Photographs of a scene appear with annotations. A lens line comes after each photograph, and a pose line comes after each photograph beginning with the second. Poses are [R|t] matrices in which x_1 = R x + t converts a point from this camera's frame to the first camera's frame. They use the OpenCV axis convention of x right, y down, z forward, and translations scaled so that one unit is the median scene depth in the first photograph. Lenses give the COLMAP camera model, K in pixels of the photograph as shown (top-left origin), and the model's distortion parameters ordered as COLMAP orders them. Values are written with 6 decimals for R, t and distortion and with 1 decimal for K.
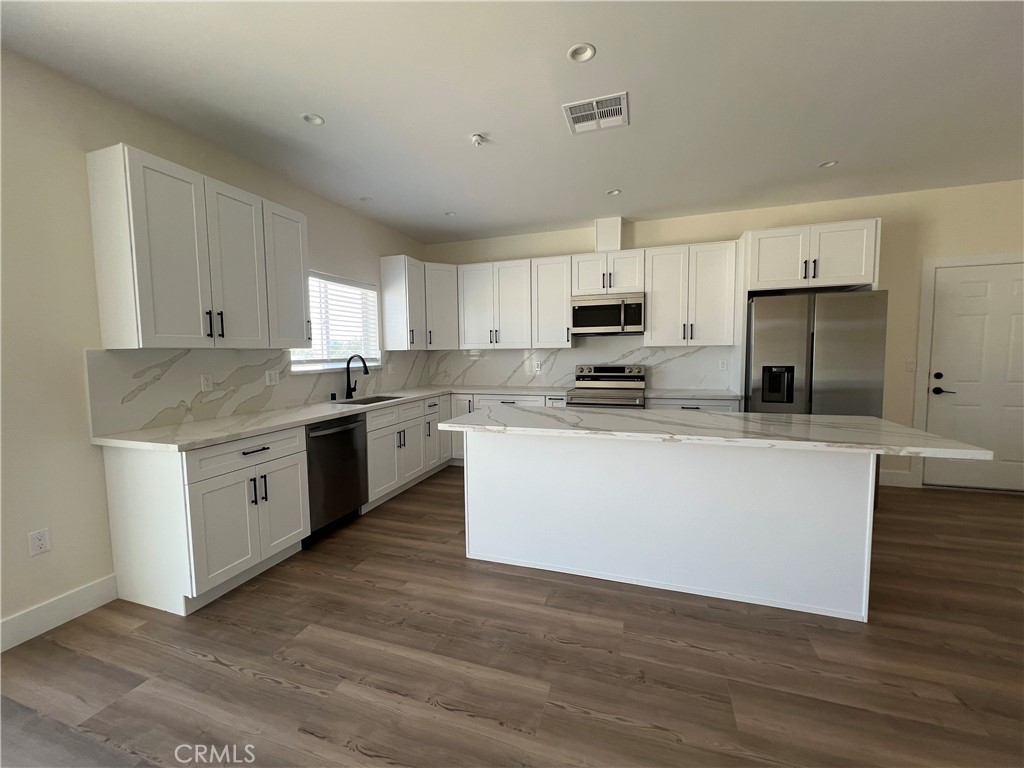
lens RADIAL K [[413.7, 0, 509.5], [0, 413.7, 383.6], [0, 0, 1]] dist [-0.002072, 0.000631]
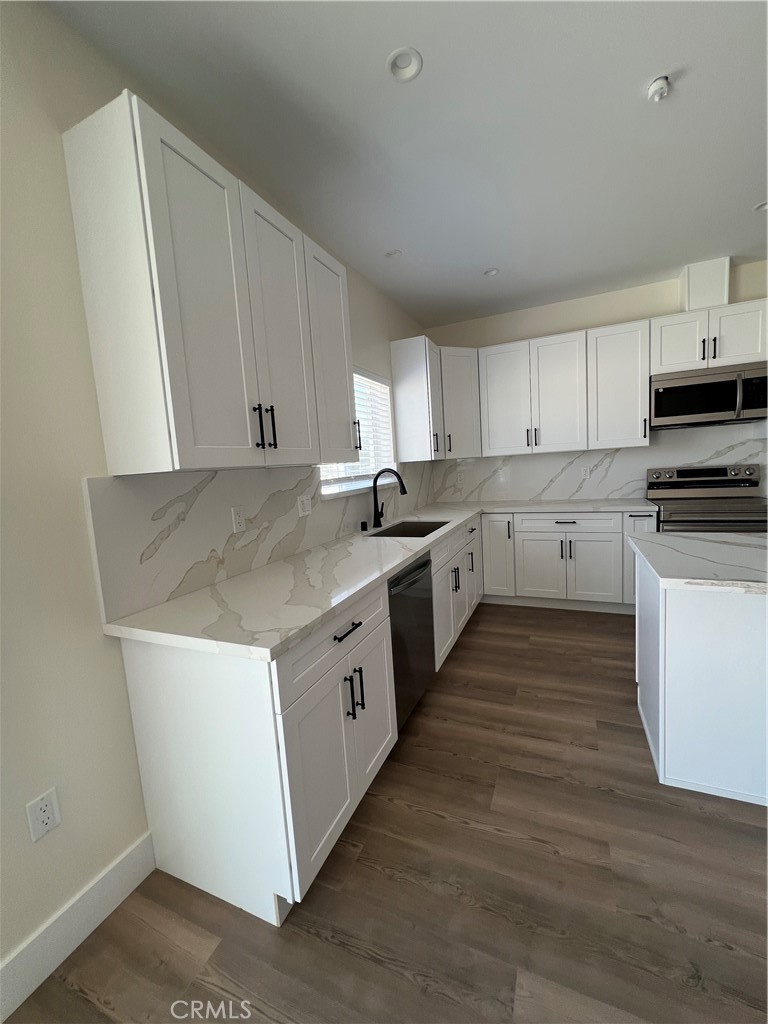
lens RADIAL K [[413.7, 0, 386.6], [0, 413.7, 511.2], [0, 0, 1]] dist [-0.002072, 0.000631]
pose [[0.995127, -0.040734, -0.089793, -0.344838], [0.044254, 0.998314, 0.037566, -0.023700], [0.088112, -0.041357, 0.995252, 0.282641]]
